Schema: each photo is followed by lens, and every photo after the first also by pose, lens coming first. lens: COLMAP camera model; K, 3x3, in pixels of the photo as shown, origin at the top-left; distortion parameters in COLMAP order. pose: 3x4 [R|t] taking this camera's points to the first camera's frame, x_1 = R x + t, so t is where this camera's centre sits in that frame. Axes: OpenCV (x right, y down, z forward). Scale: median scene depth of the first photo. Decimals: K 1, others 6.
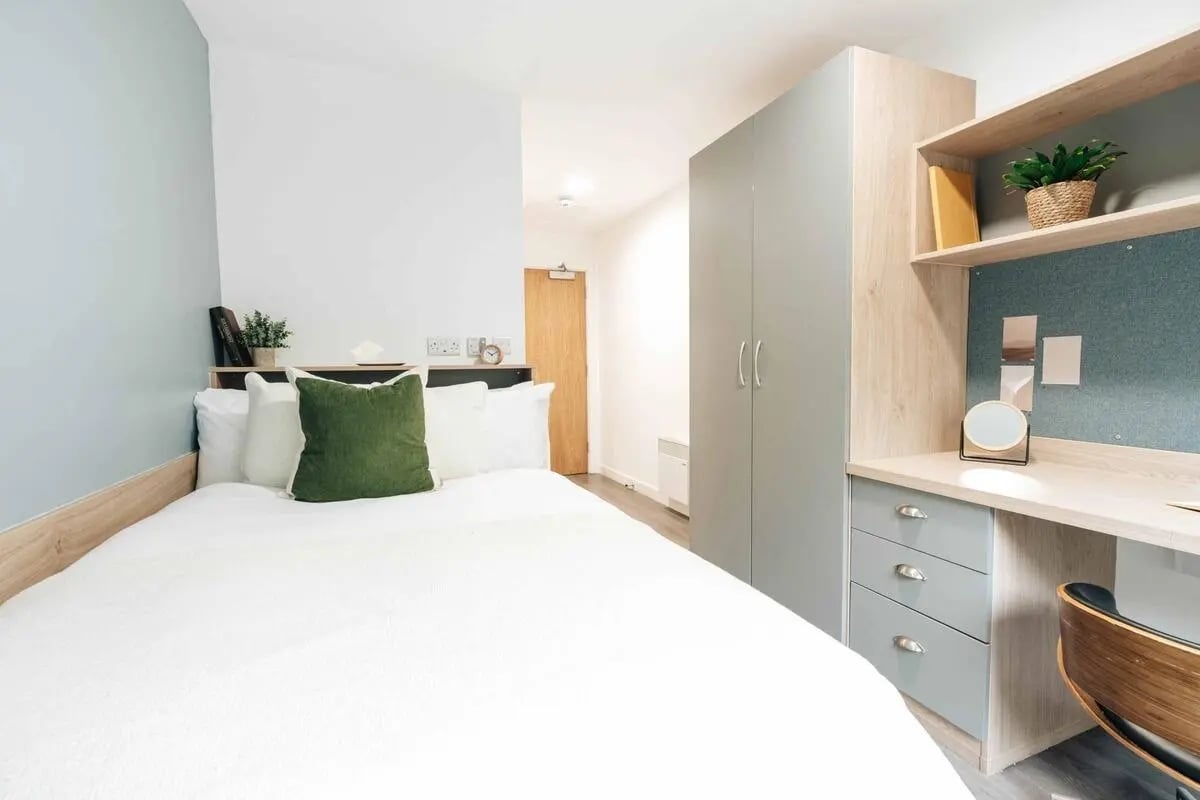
lens RADIAL K [[529.3, 0, 600.0], [0, 529.3, 400.0], [0, 0, 1]] dist [0.001655, 0.000487]
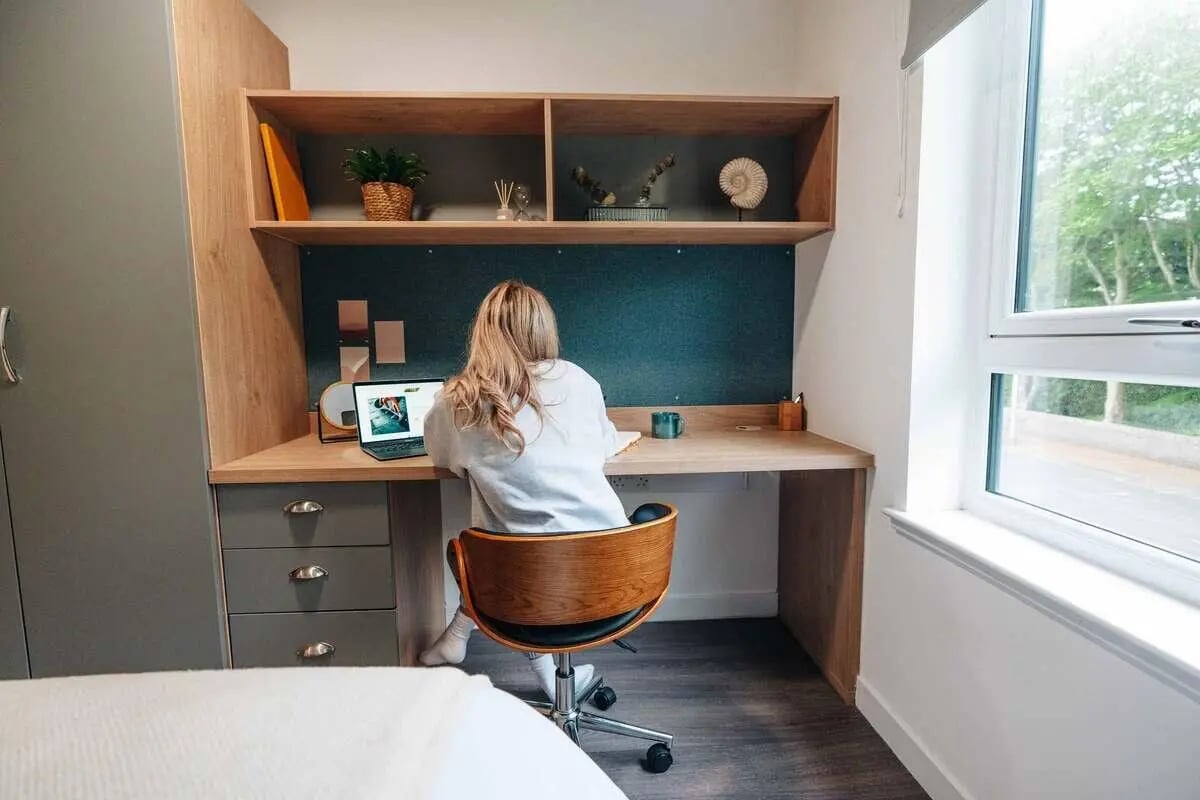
lens RADIAL K [[545.6, 0, 600.0], [0, 545.6, 400.0], [0, 0, 1]] dist [-0.004745, -0.000551]
pose [[0.314220, -0.092732, 0.944810, -0.104852], [0.069229, 0.994806, 0.074615, -0.006279], [-0.946823, 0.041962, 0.319008, 0.189707]]
